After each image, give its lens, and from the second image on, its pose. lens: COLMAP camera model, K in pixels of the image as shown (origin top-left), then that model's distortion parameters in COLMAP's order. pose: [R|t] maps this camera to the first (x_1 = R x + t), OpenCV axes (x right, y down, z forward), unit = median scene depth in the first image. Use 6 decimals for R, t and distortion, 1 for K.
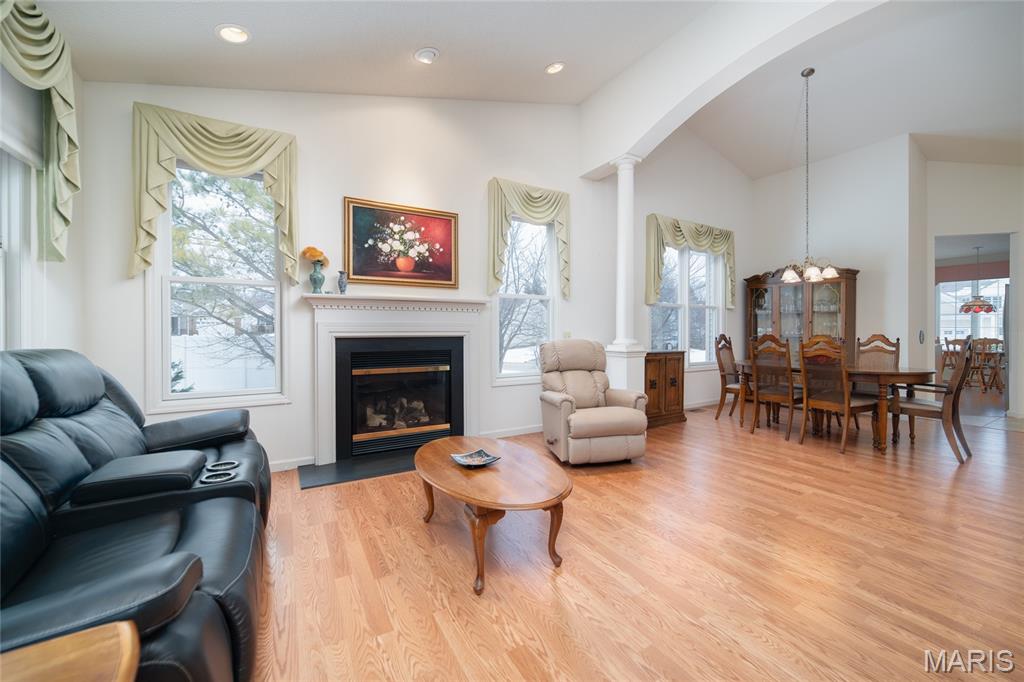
lens RADIAL K [[401.0, 0, 513.1], [0, 401.0, 330.1], [0, 0, 1]] dist [-0.007138, 0.000319]
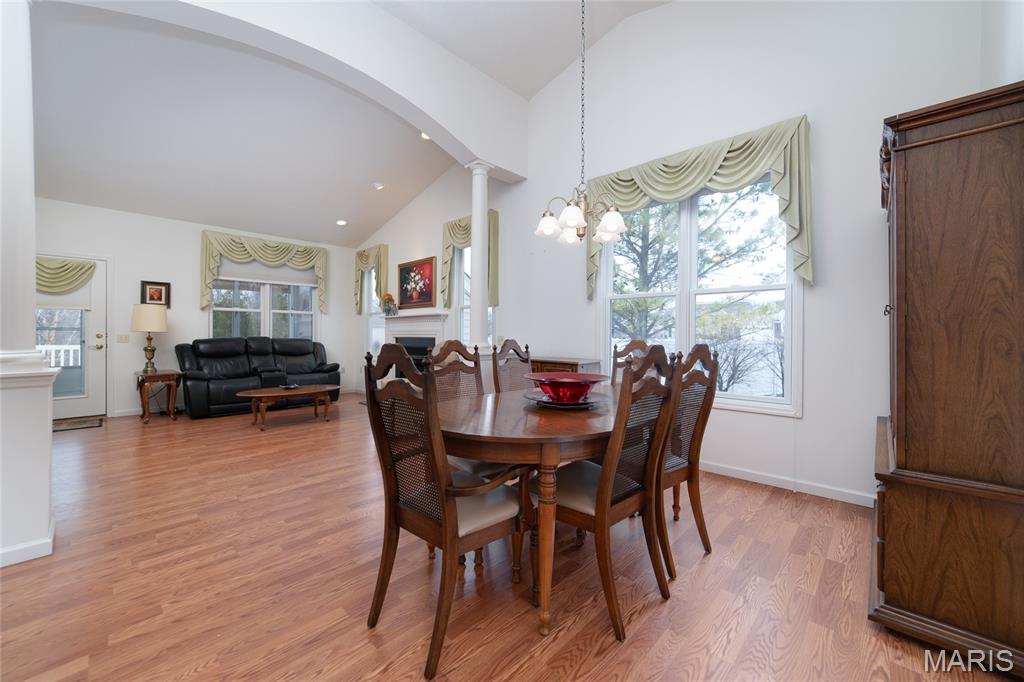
lens RADIAL K [[395.6, 0, 508.0], [0, 395.6, 333.3], [0, 0, 1]] dist [0.000566, 0.000095]
pose [[0.267742, -0.003811, -0.963483, 1.475415], [-0.005349, 0.999971, -0.005442, 0.005109], [0.963476, 0.006611, 0.267714, 0.942990]]
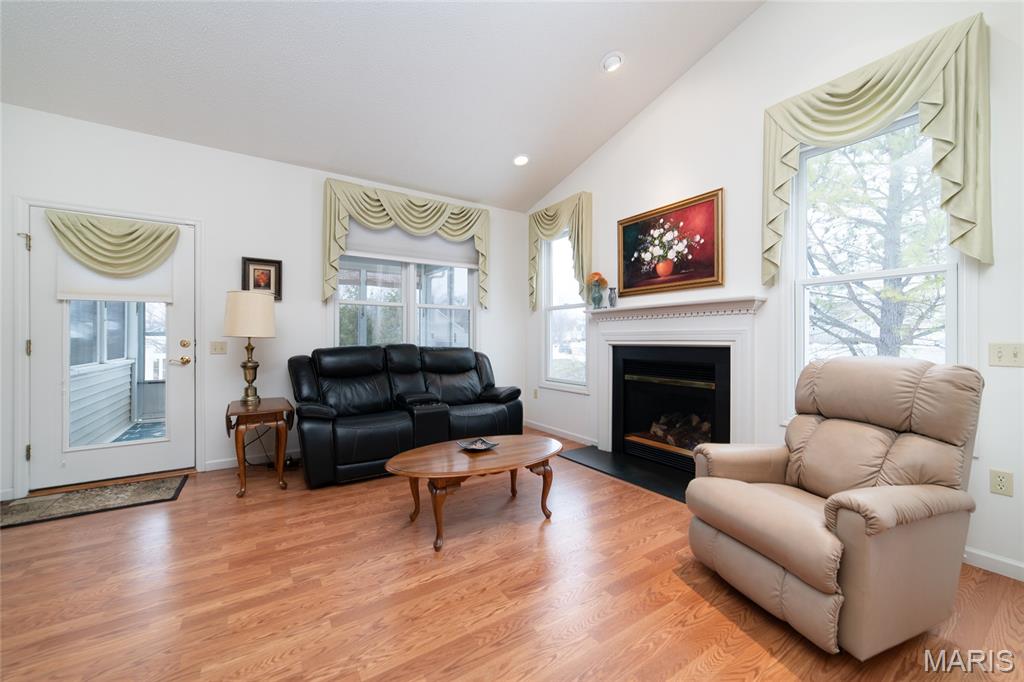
lens RADIAL K [[397.9, 0, 516.1], [0, 397.9, 336.8], [0, 0, 1]] dist [-0.013131, 0.000102]
pose [[0.058923, -0.007010, -0.998238, 0.645432], [-0.002750, 0.999970, -0.007184, 0.003030], [0.998259, 0.003168, 0.058902, 0.607828]]
